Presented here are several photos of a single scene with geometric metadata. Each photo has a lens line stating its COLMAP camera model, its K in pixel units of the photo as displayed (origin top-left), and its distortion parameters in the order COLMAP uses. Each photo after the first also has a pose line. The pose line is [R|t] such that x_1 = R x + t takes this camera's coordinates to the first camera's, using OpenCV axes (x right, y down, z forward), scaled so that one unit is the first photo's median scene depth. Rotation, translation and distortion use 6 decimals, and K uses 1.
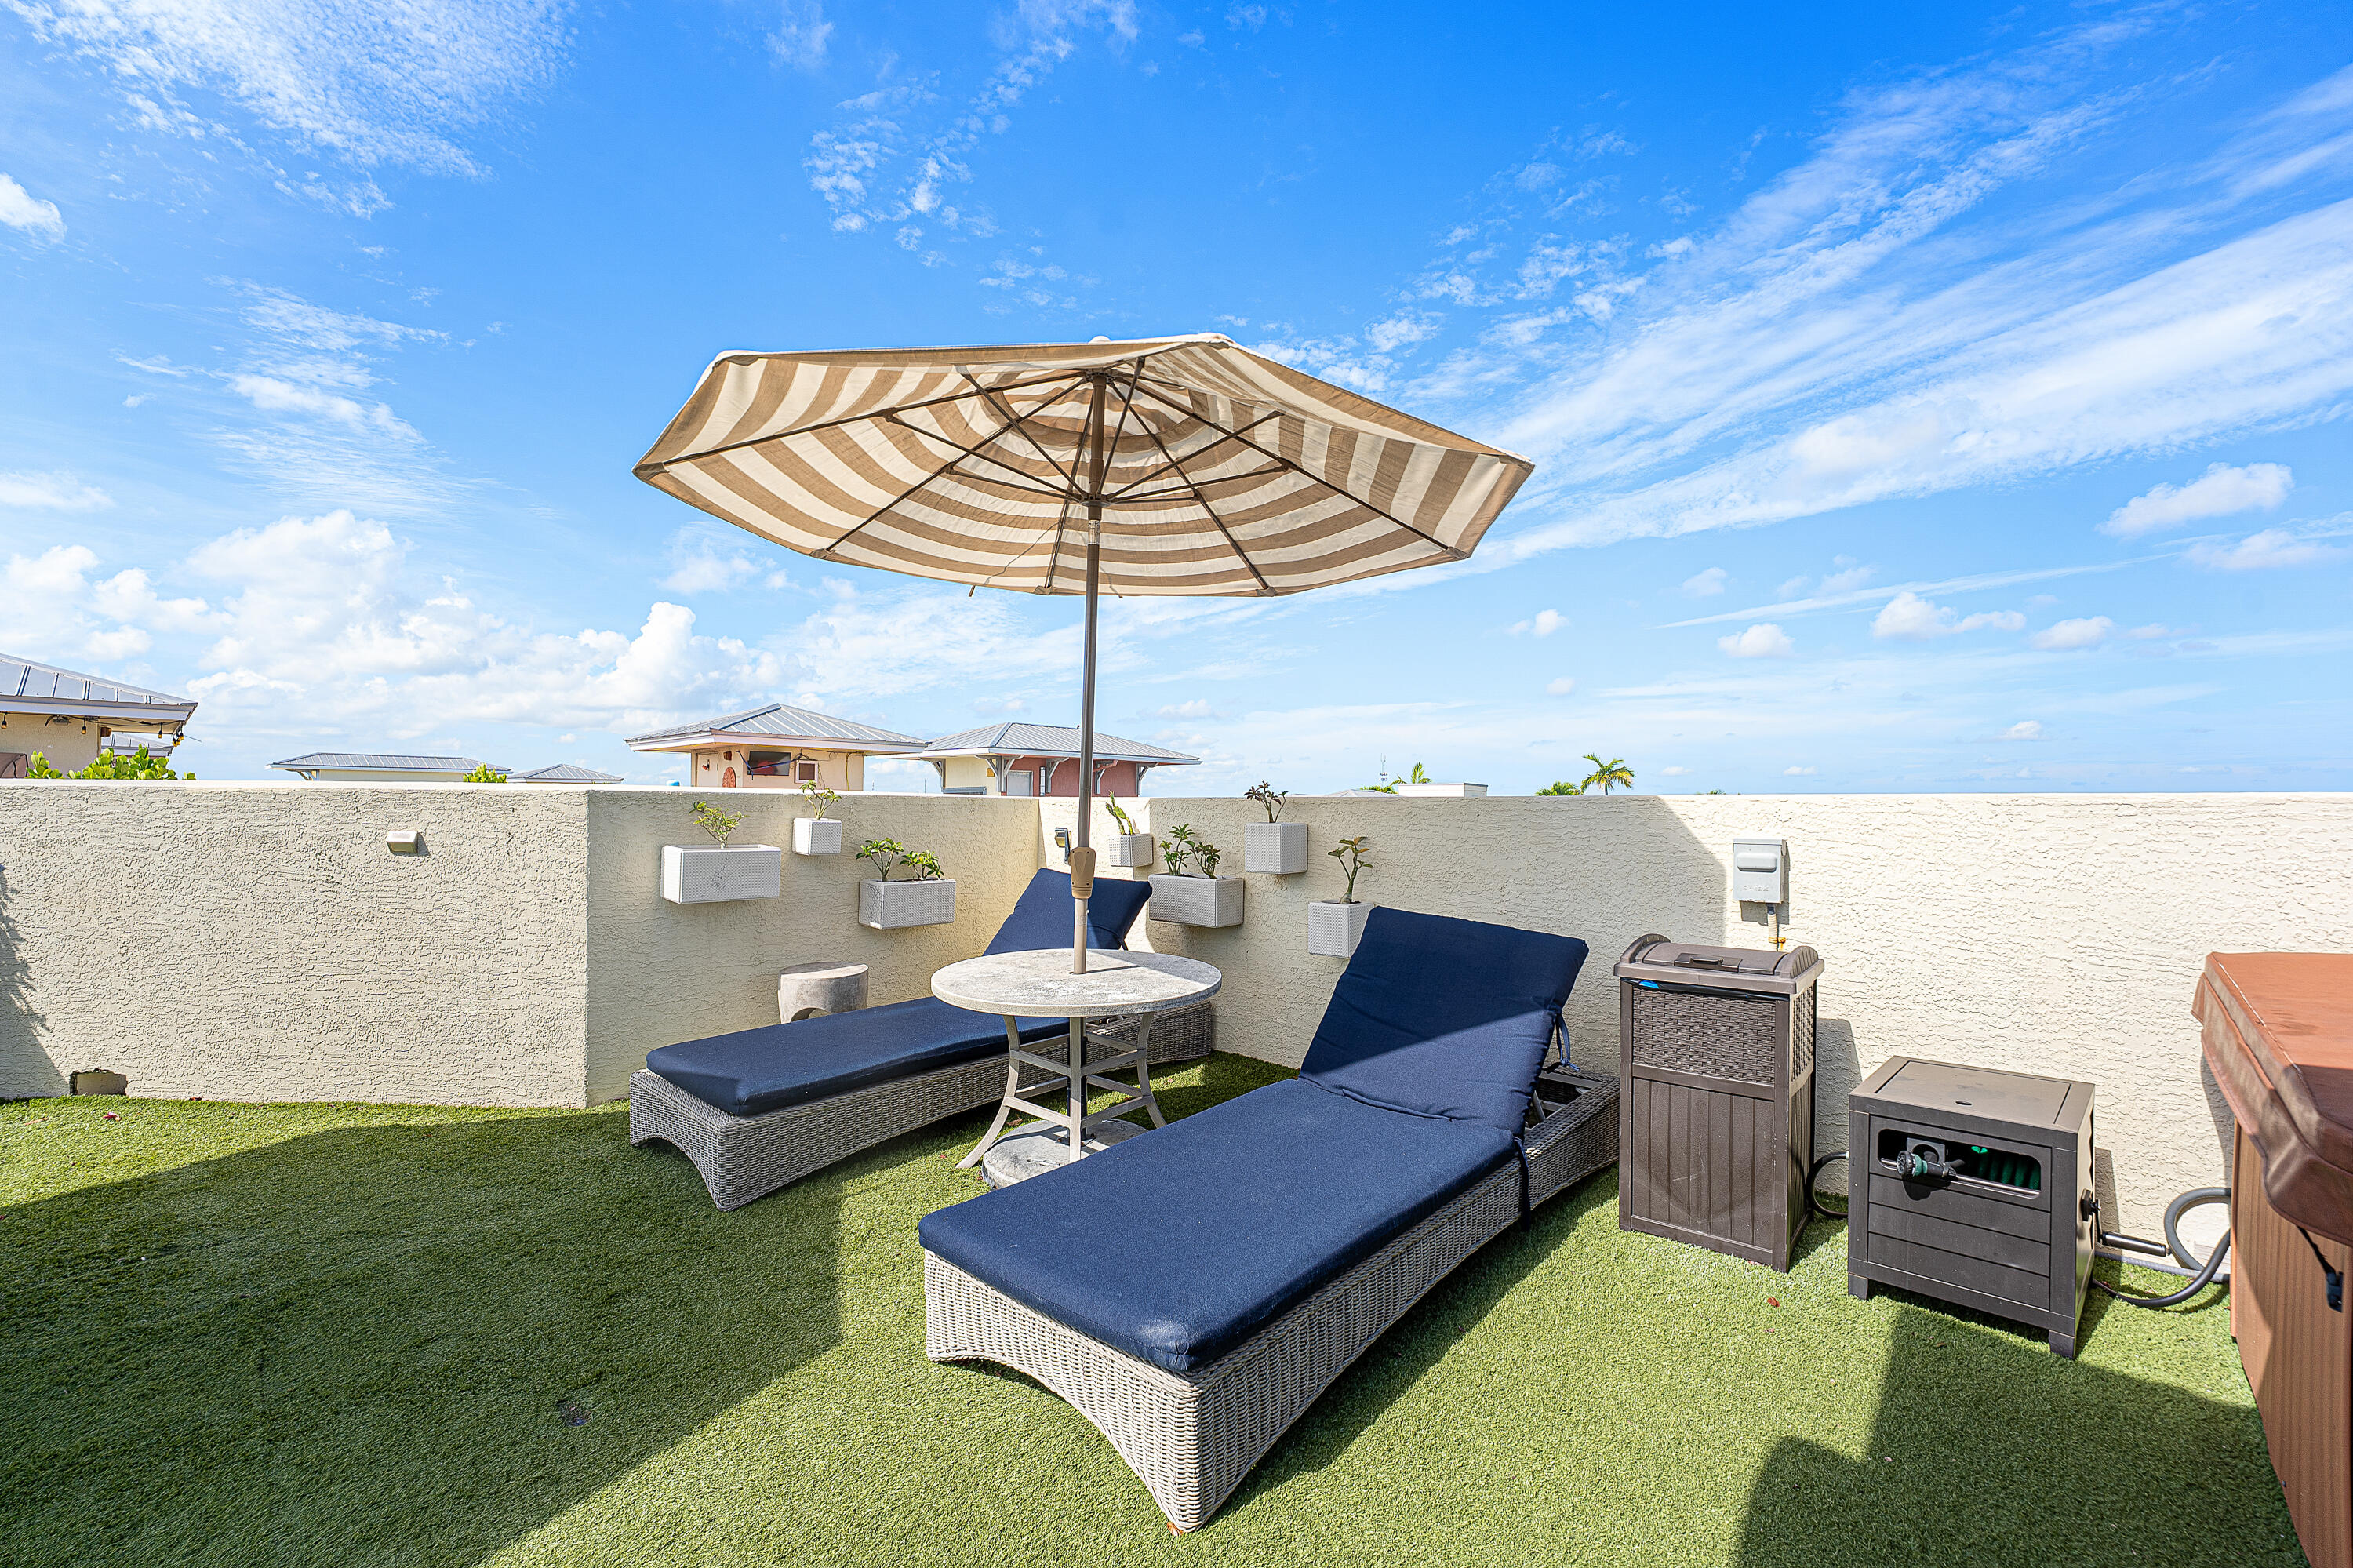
lens RADIAL K [[966.7, 0, 1159.9], [0, 966.7, 799.2], [0, 0, 1]] dist [-0.007083, 0.000156]
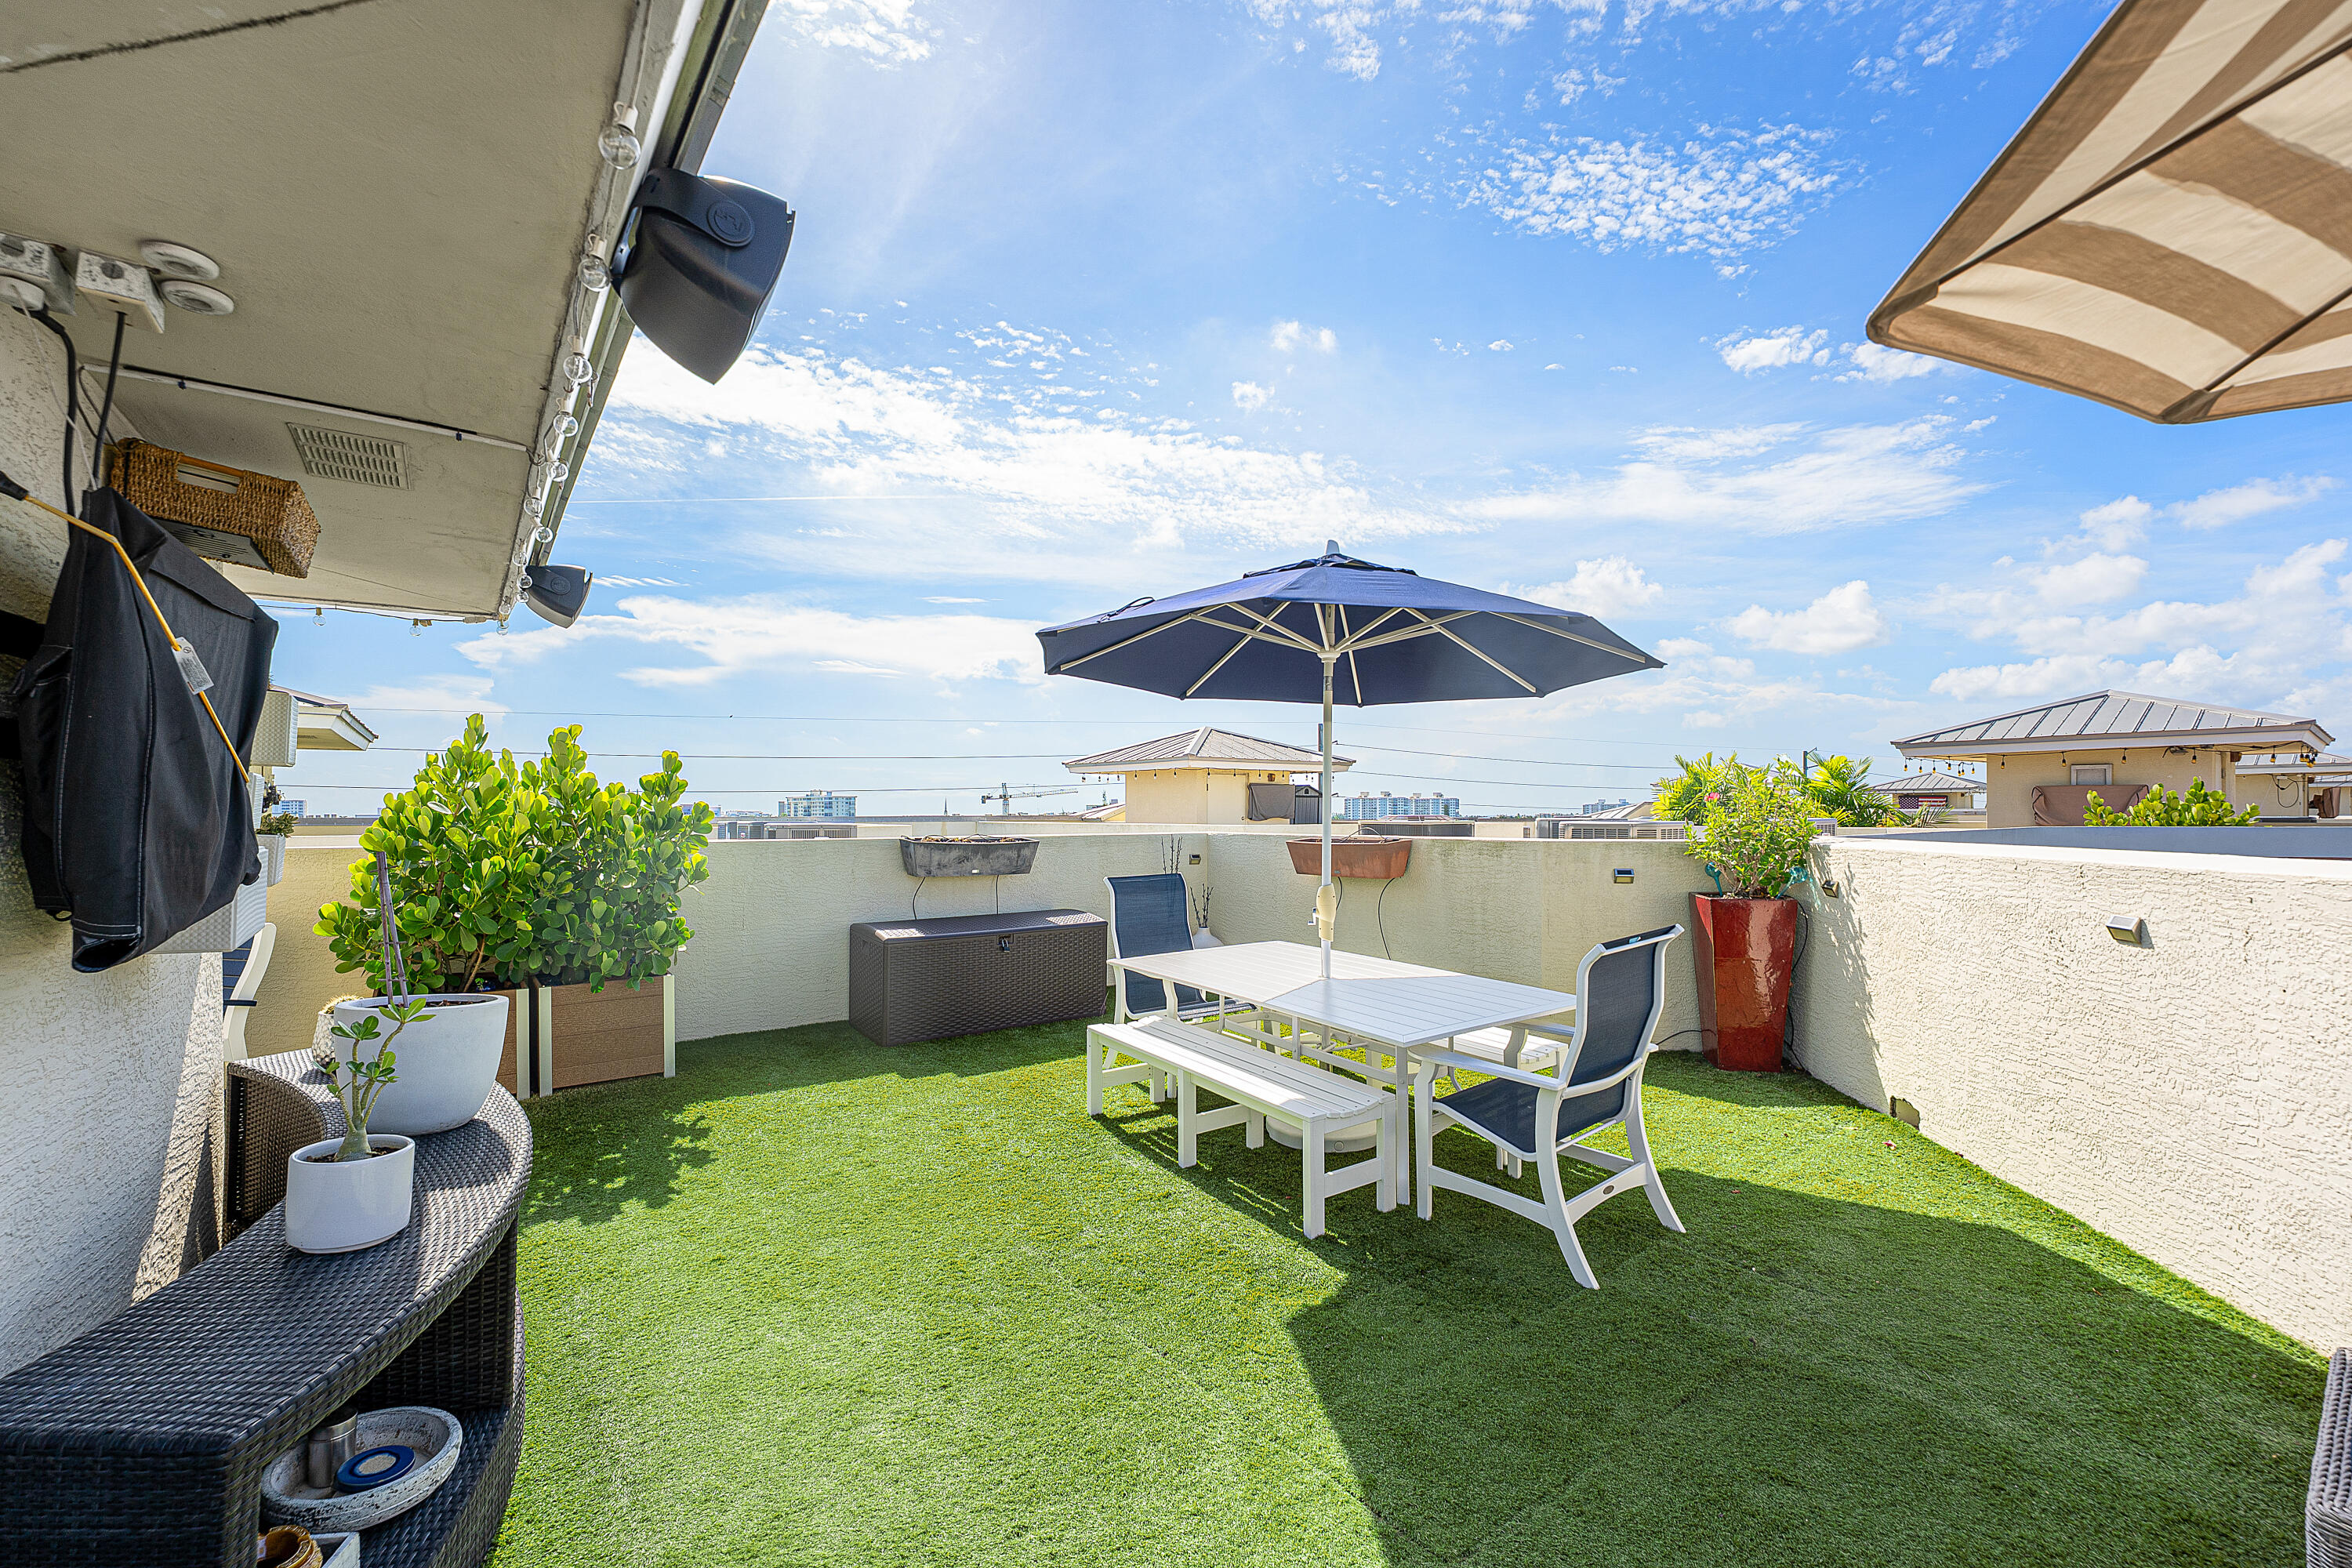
lens RADIAL K [[966.2, 0, 1161.7], [0, 966.2, 808.8], [0, 0, 1]] dist [-0.007083, 0.000156]
pose [[-0.145764, -0.016207, -0.989187, 0.159669], [0.009082, 0.999802, -0.017719, -0.052665], [0.989278, -0.011567, -0.145588, 0.298232]]
